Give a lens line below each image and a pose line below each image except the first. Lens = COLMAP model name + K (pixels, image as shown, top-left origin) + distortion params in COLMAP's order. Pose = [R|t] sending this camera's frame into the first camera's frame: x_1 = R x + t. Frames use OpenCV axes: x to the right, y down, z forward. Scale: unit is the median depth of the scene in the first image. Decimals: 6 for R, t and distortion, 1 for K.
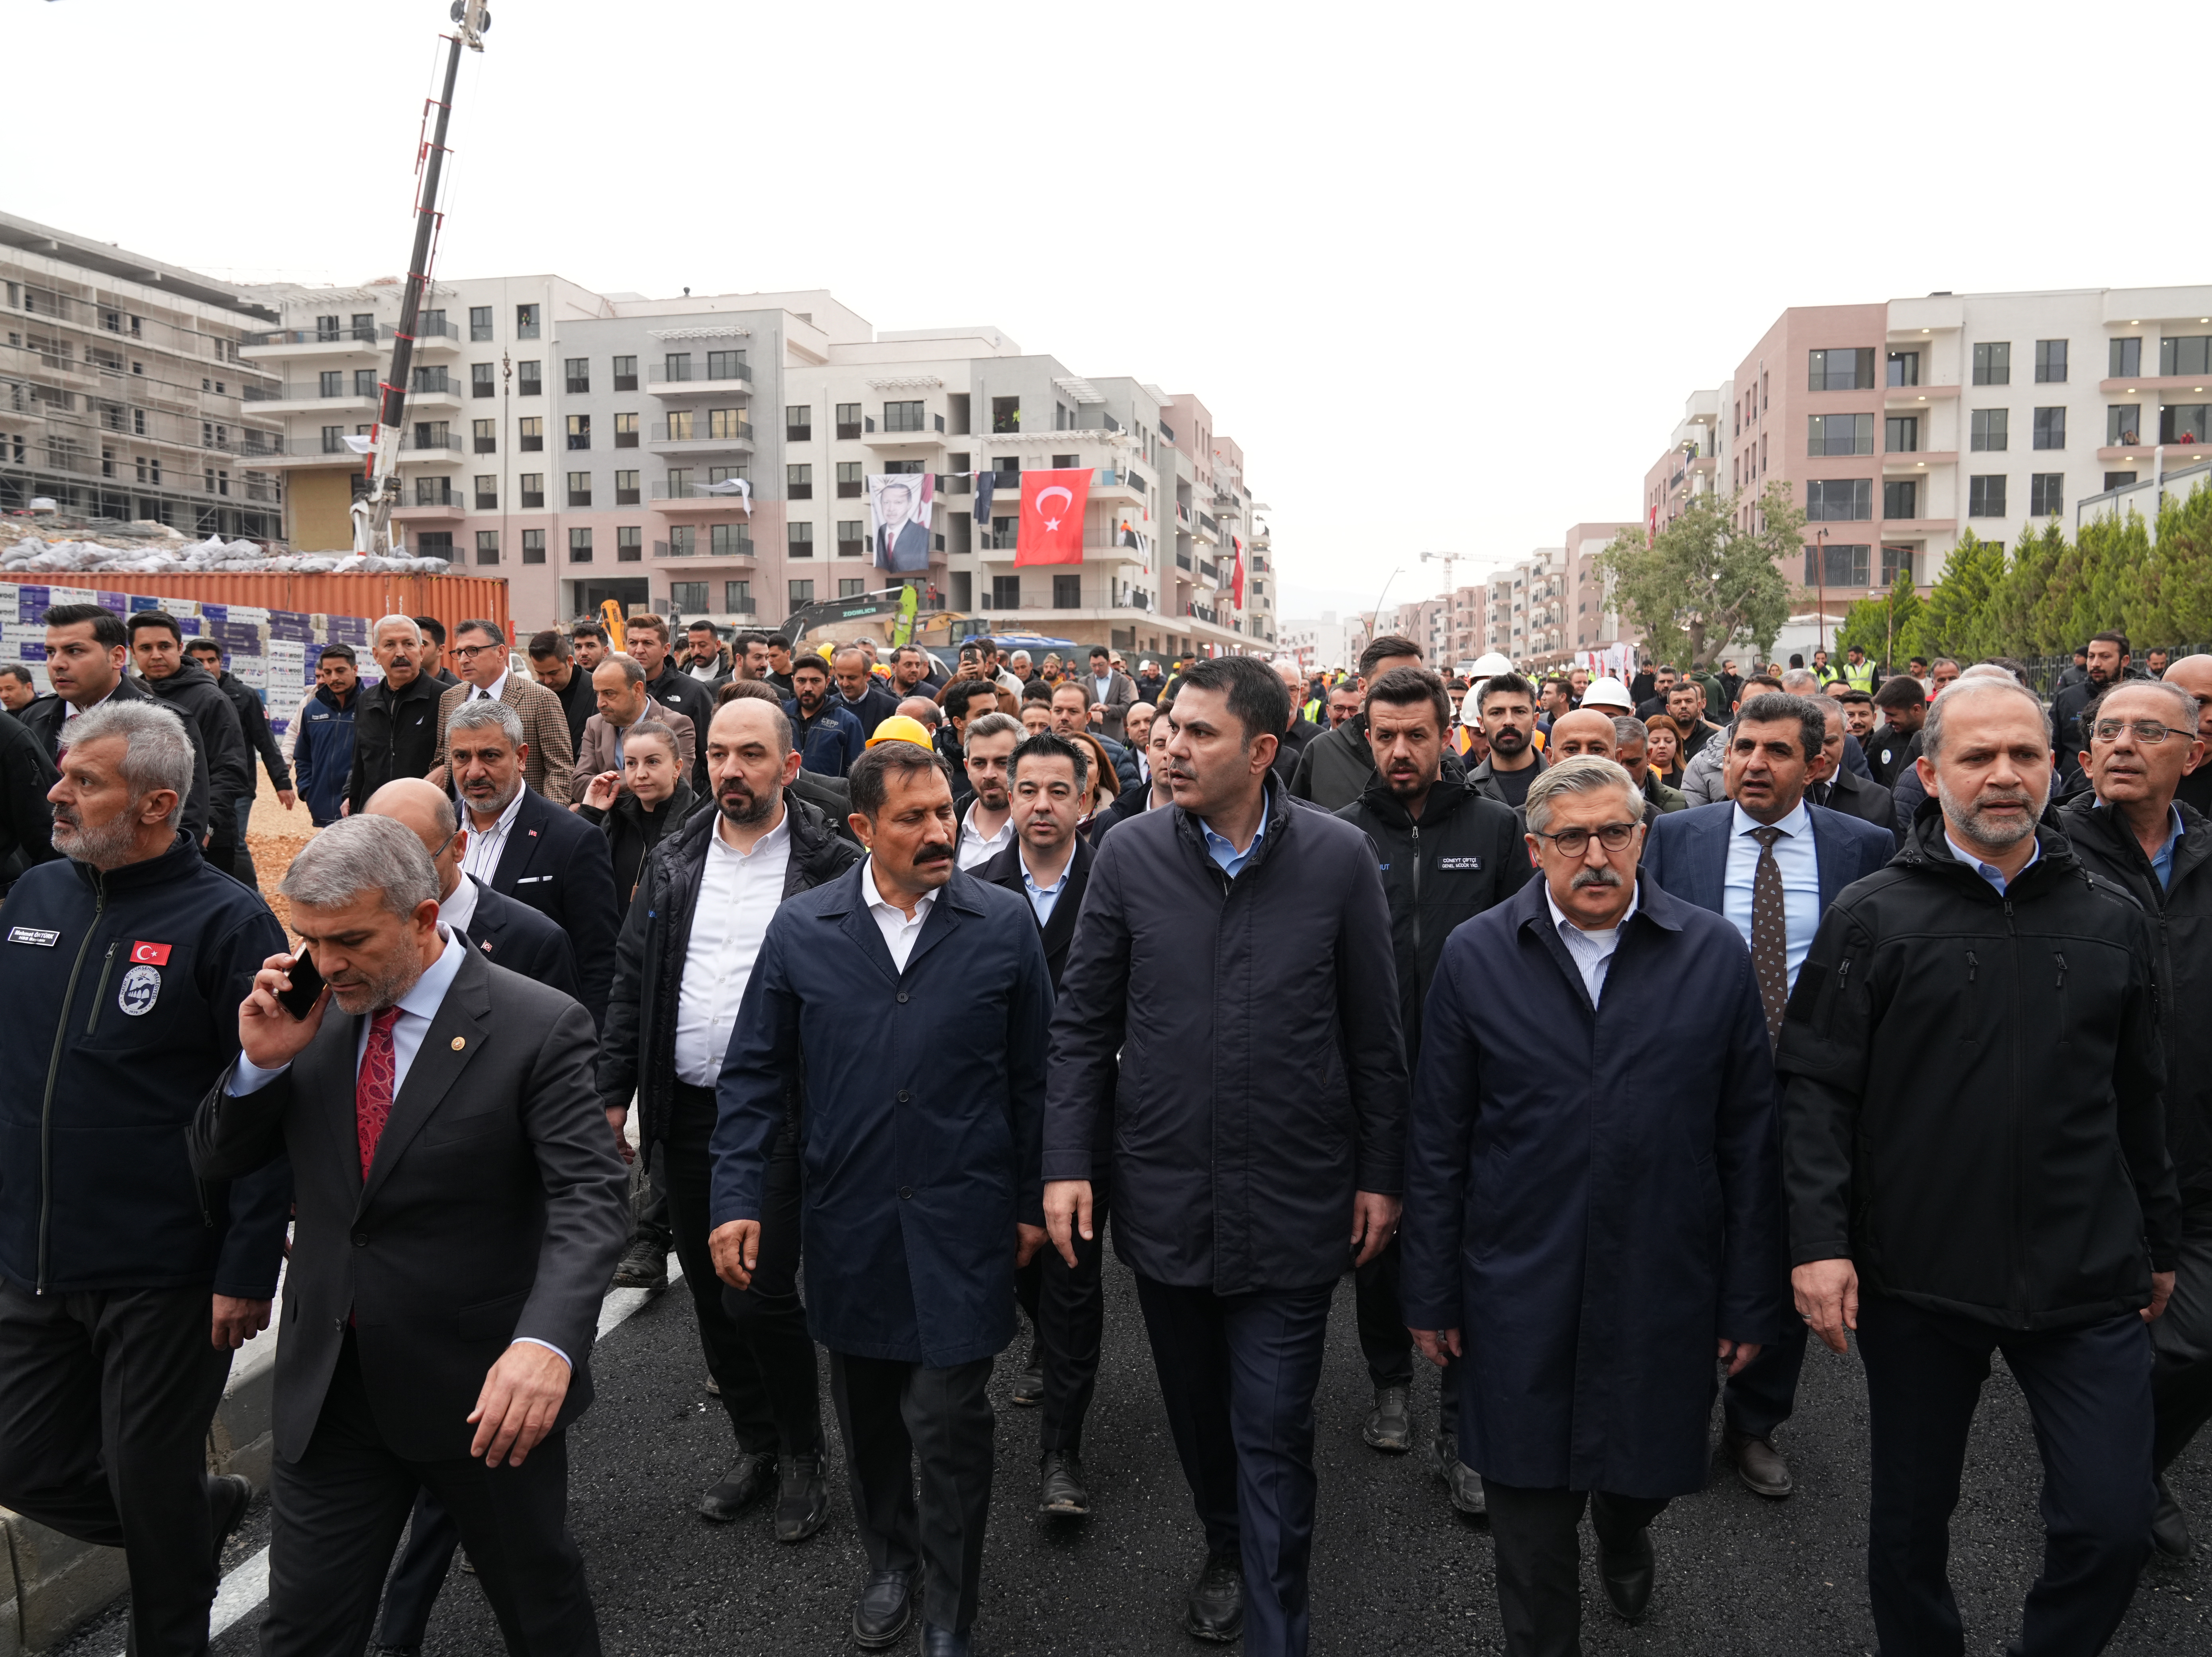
lens RADIAL K [[1641.0, 0, 1102.7], [0, 1641.0, 831.3], [0, 0, 1]] dist [-0.034340, 0.010099]
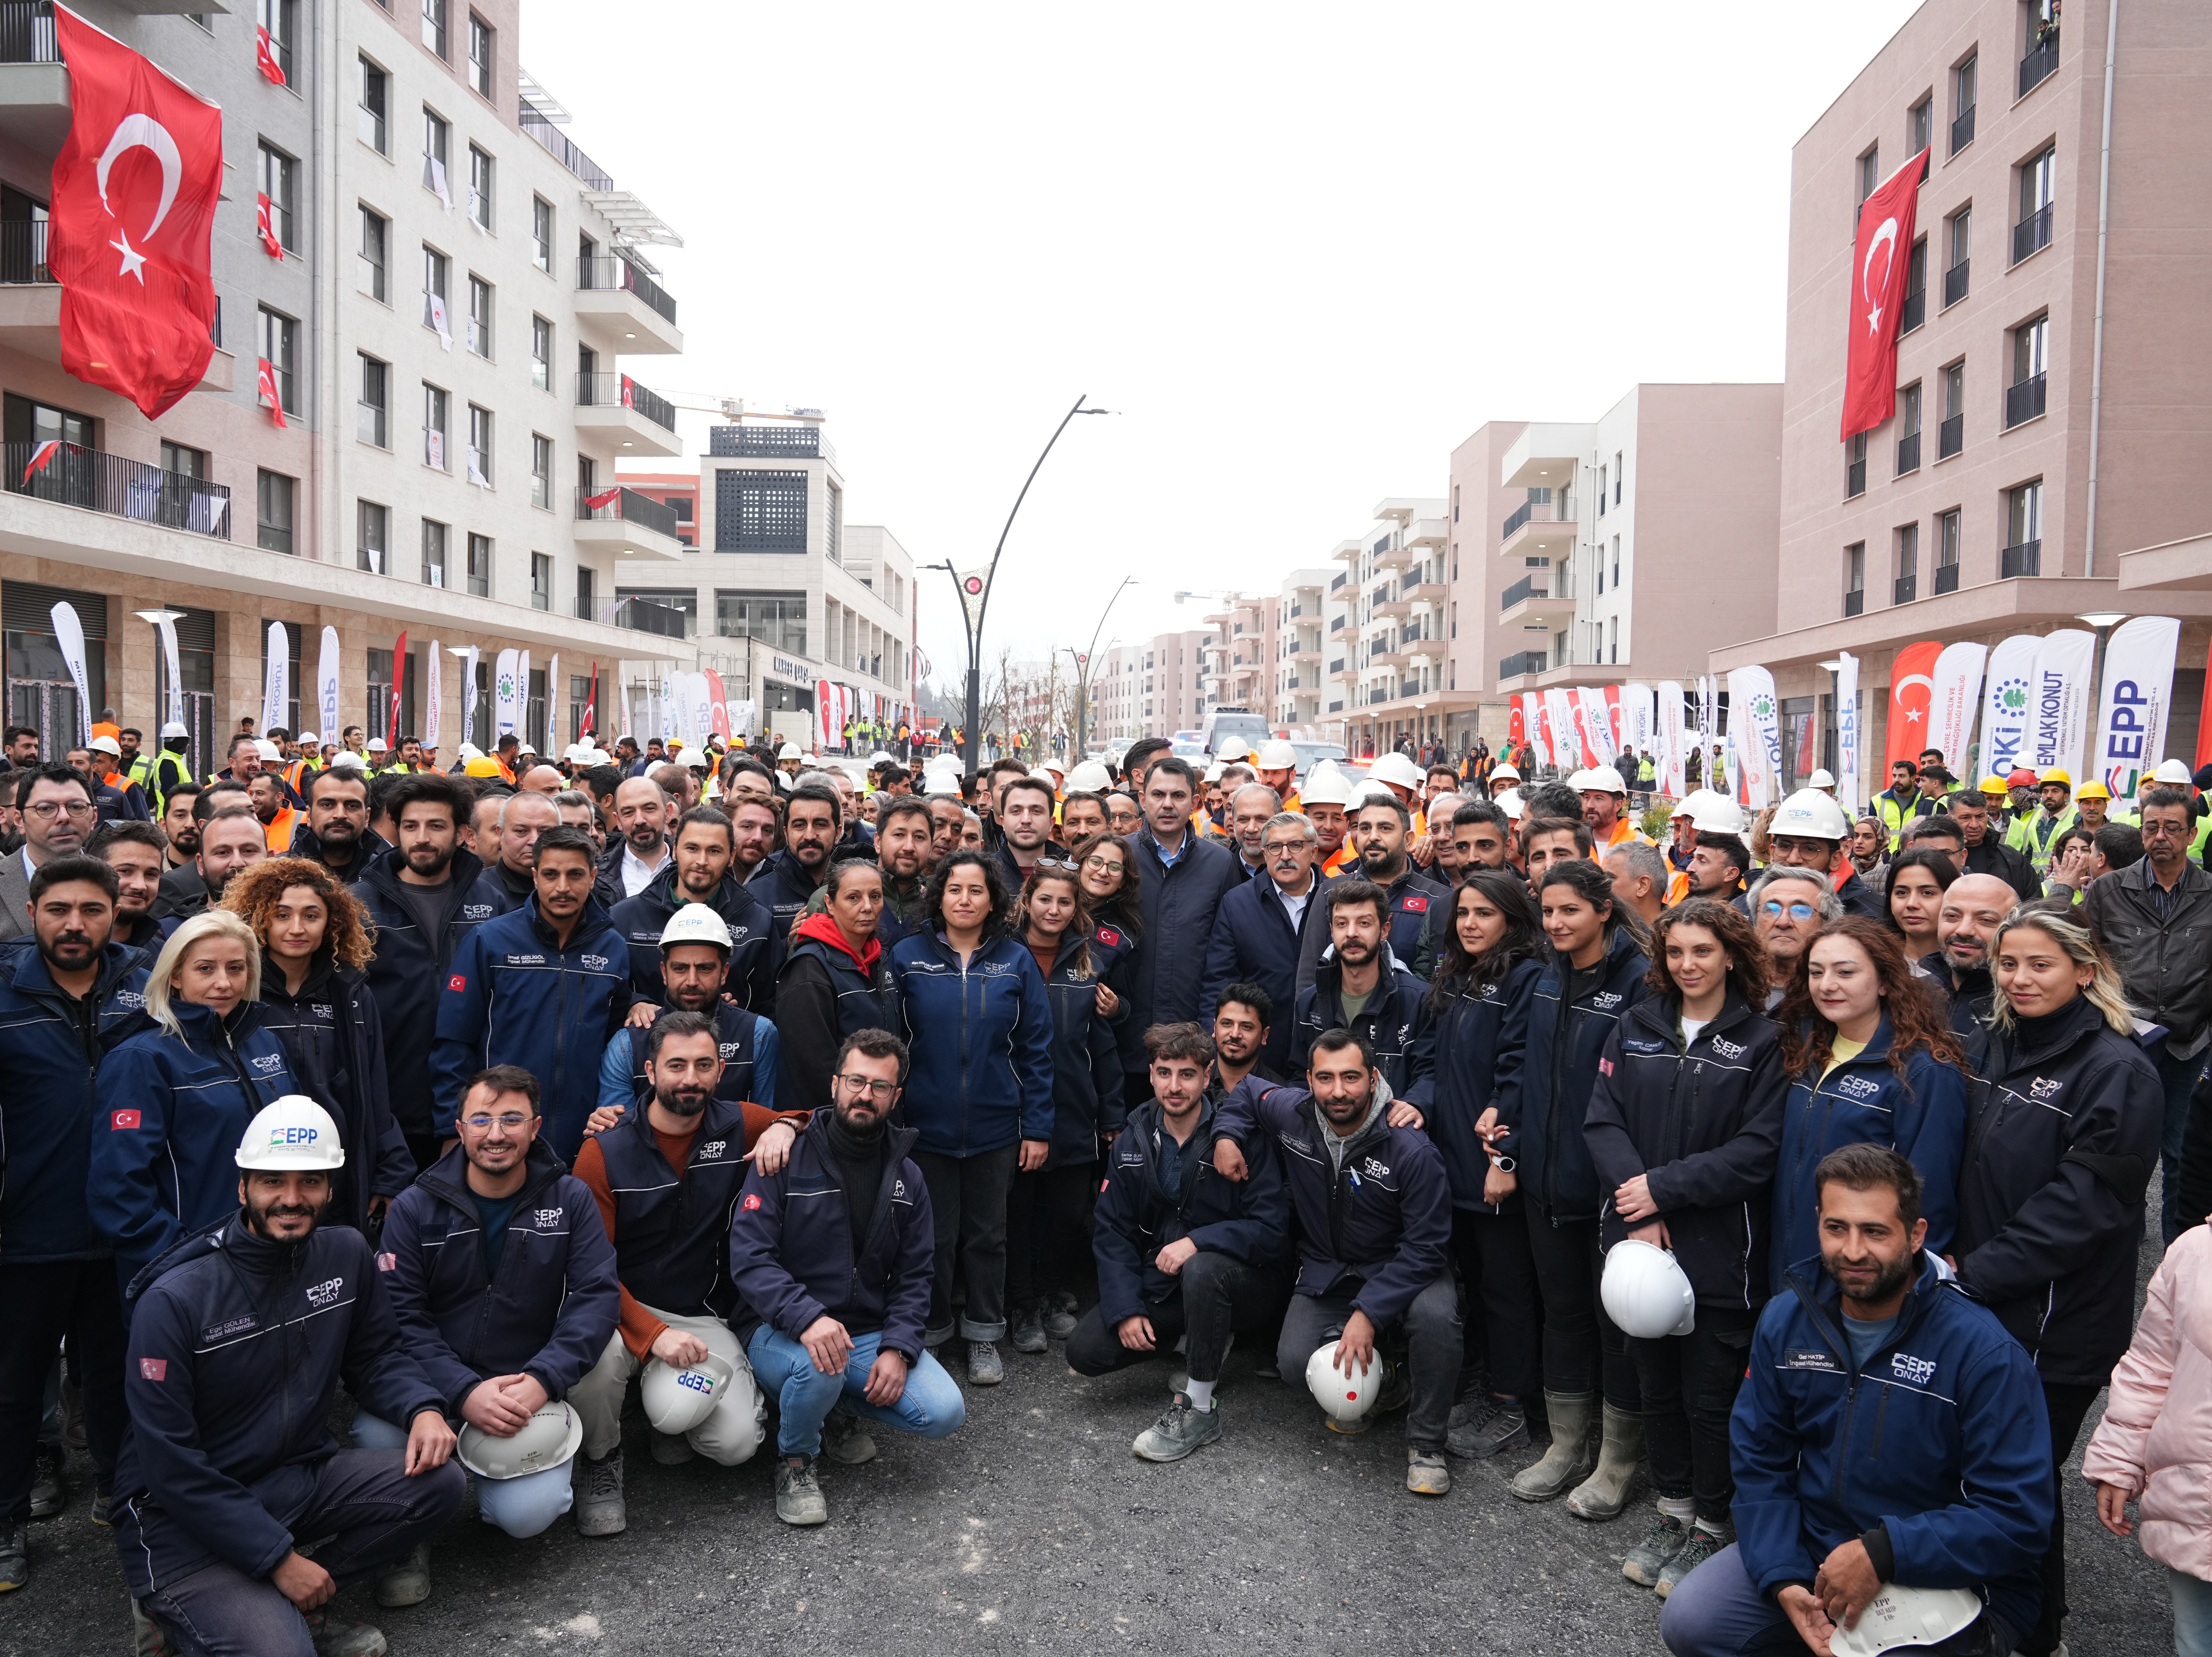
lens RADIAL K [[1641.0, 0, 1106.7], [0, 1641.0, 829.1], [0, 0, 1]] dist [-0.034340, 0.010099]
pose [[0.991122, 0.020123, 0.131425, 0.091611], [-0.015379, 0.999197, -0.037009, -0.039460], [-0.132064, 0.034659, 0.990635, 0.407994]]
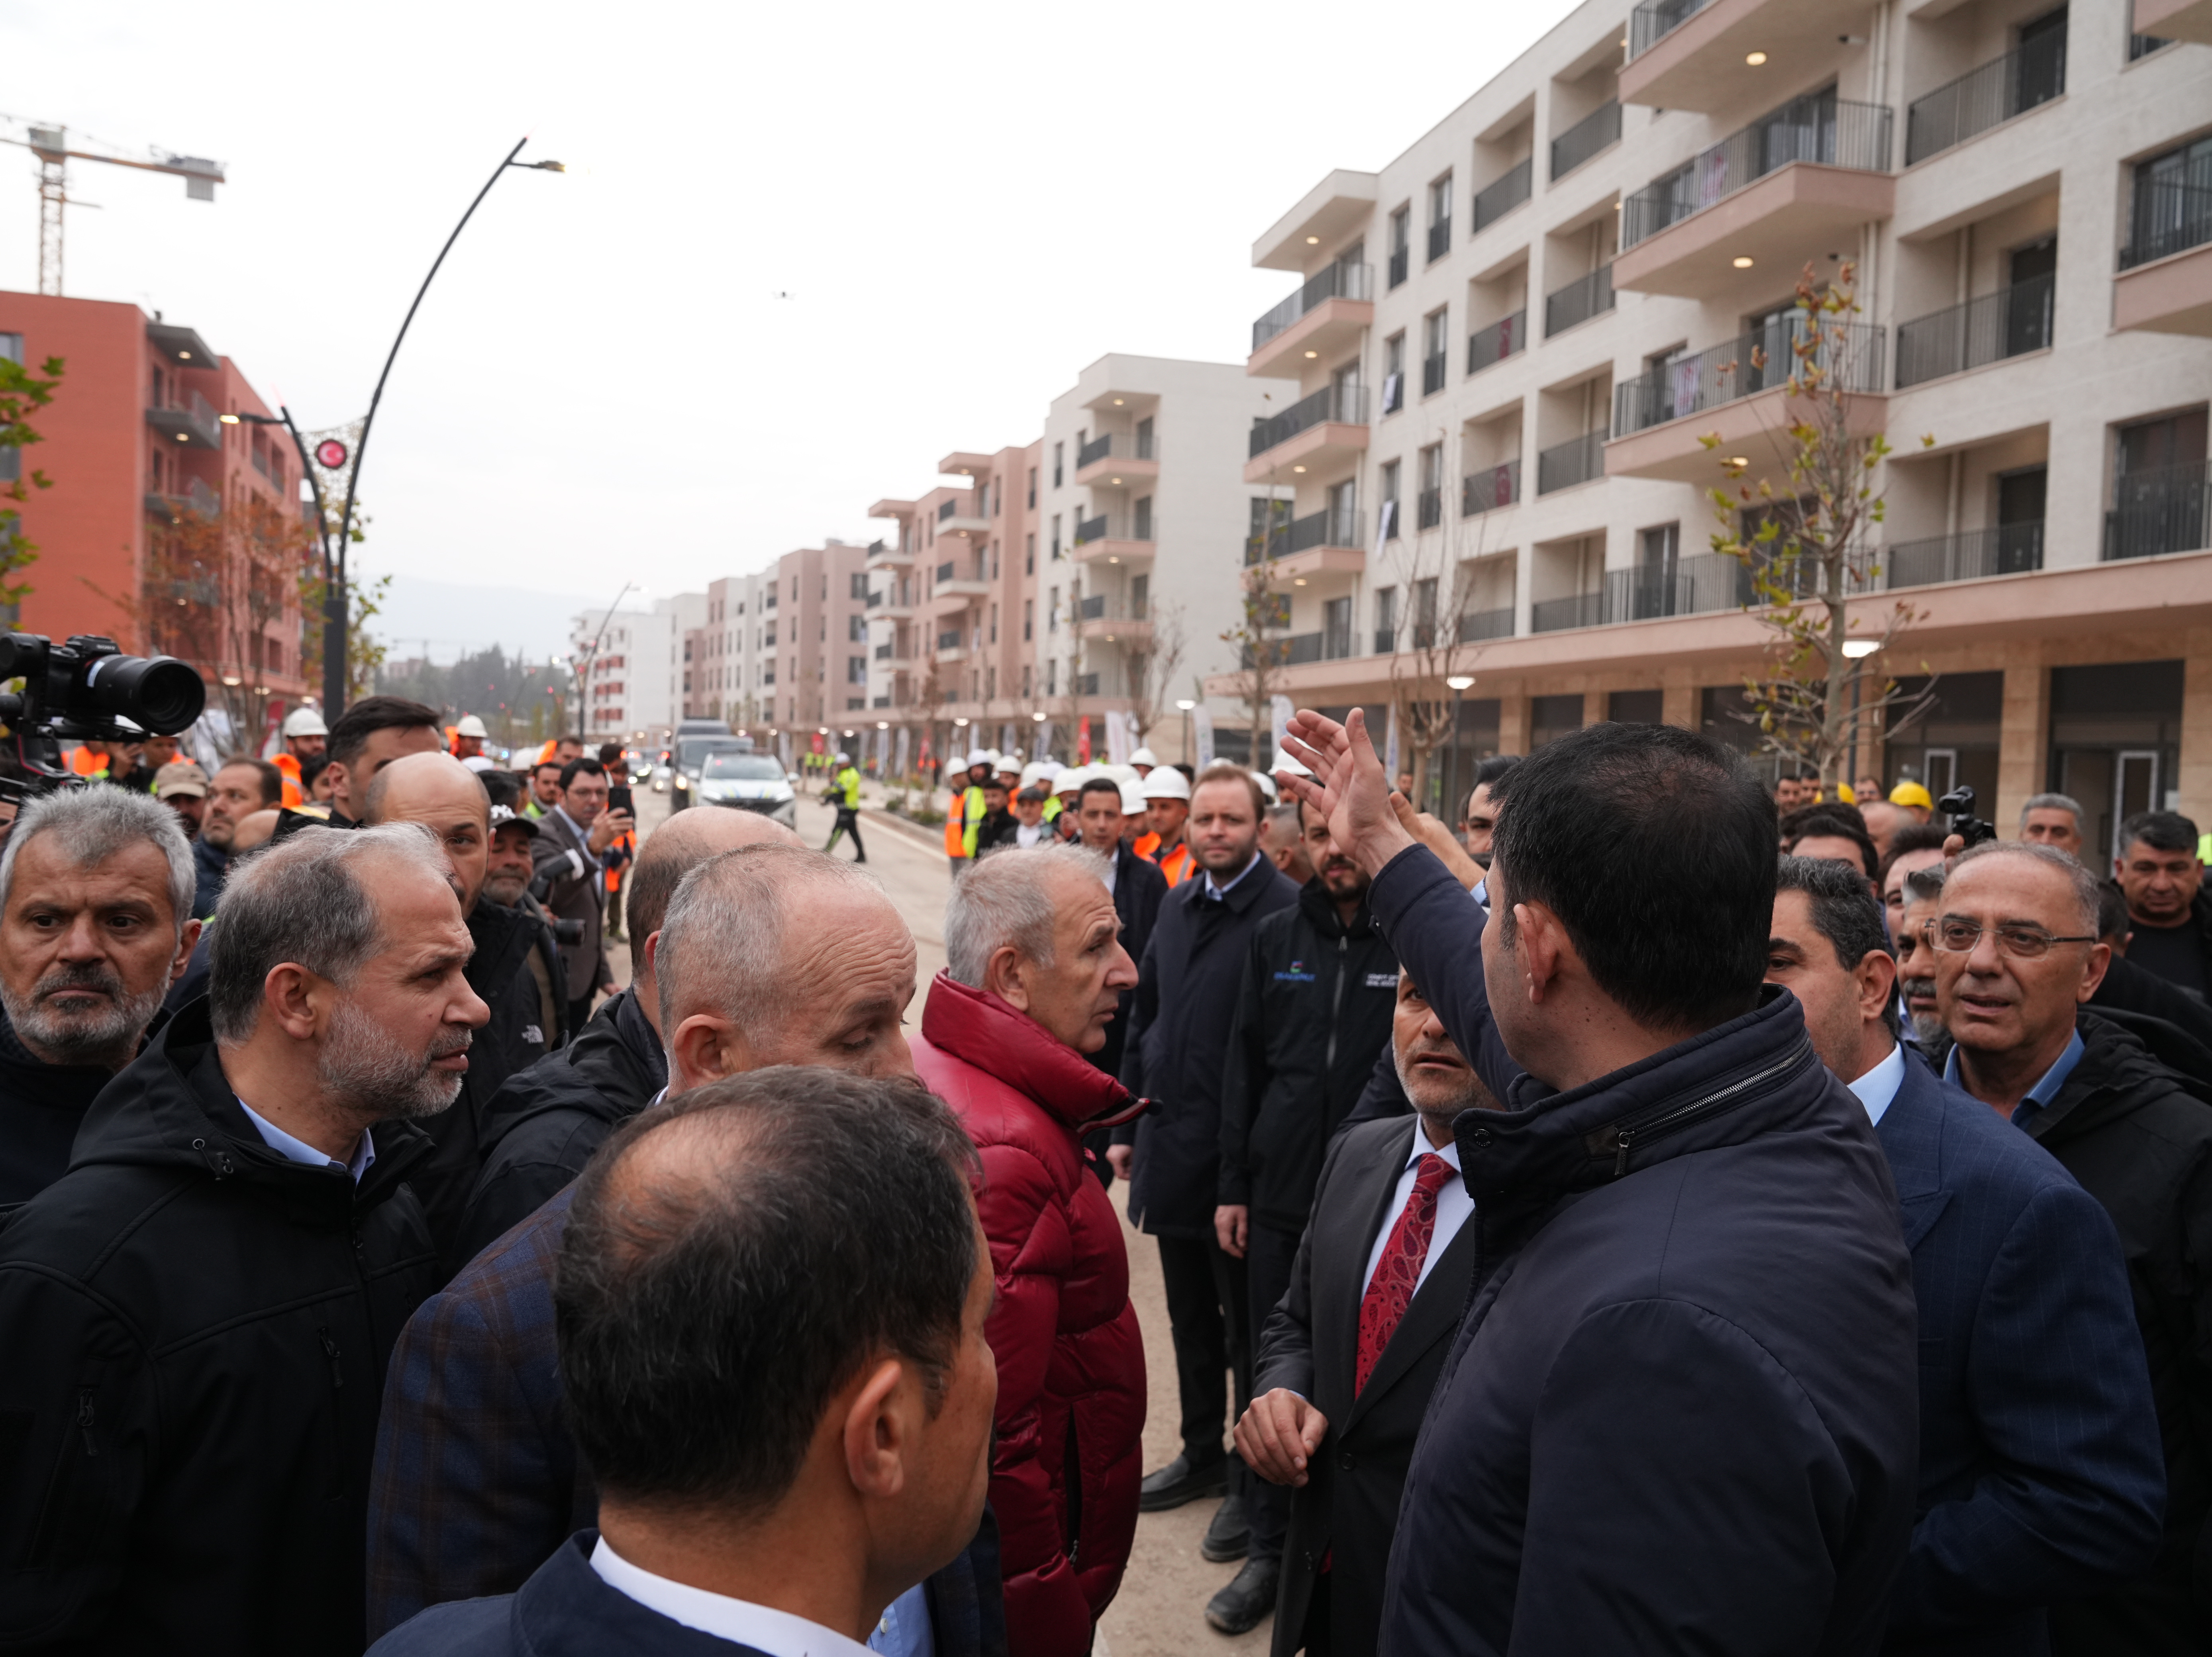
lens RADIAL K [[1641.0, 0, 1100.5], [0, 1641.0, 826.5], [0, 0, 1]] dist [-0.034340, 0.010099]
pose [[0.938324, 0.024113, 0.344916, 0.145504], [-0.014582, 0.999437, -0.030202, -0.071554], [-0.345450, 0.023310, 0.938148, 0.730418]]
